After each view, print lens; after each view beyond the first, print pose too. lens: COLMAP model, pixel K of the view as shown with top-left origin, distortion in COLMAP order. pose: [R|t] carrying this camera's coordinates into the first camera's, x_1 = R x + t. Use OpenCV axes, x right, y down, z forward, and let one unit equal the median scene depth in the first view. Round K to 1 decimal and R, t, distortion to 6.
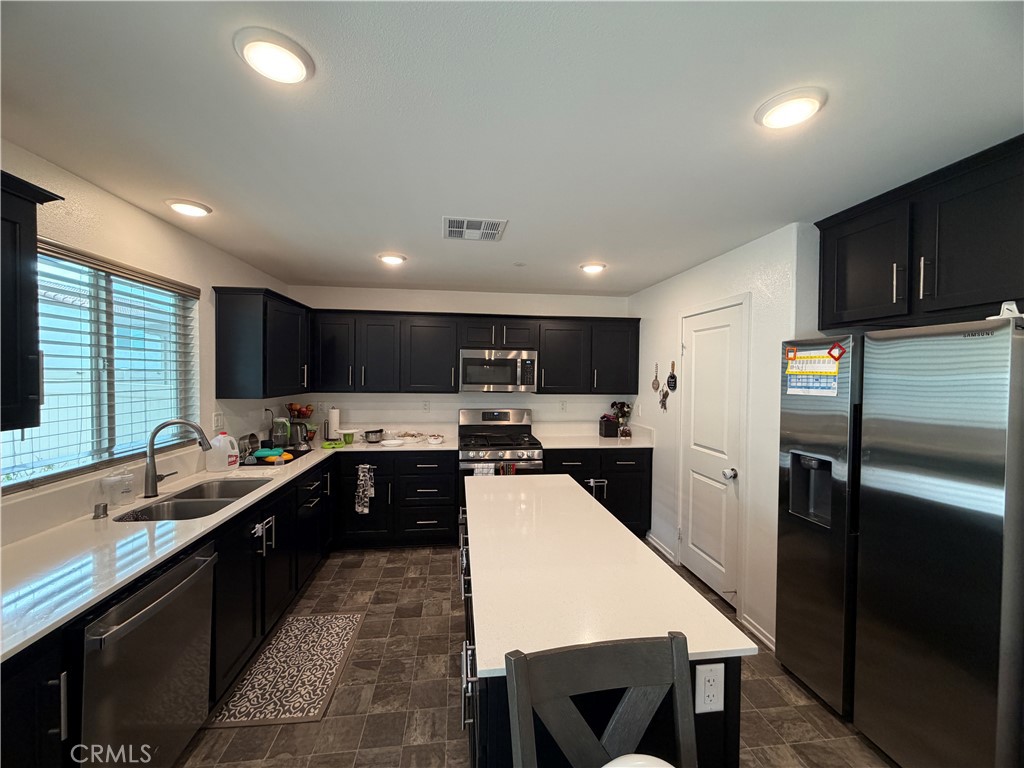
lens RADIAL K [[407.8, 0, 508.0], [0, 407.8, 383.2], [0, 0, 1]] dist [-0.001330, 0.000012]
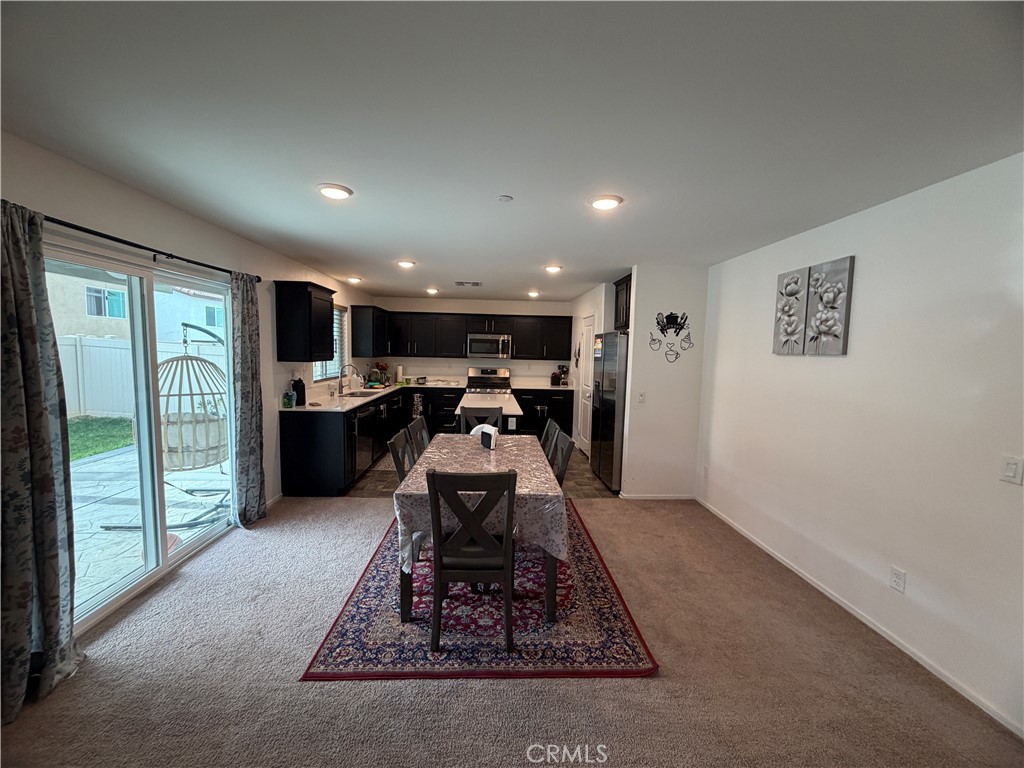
lens RADIAL K [[407.8, 0, 511.9], [0, 407.8, 382.0], [0, 0, 1]] dist [-0.001330, 0.000012]
pose [[0.997833, 0.016919, -0.063580, 0.203834], [-0.013337, 0.998323, 0.056340, 0.027468], [0.064427, -0.055370, 0.996385, -0.836859]]
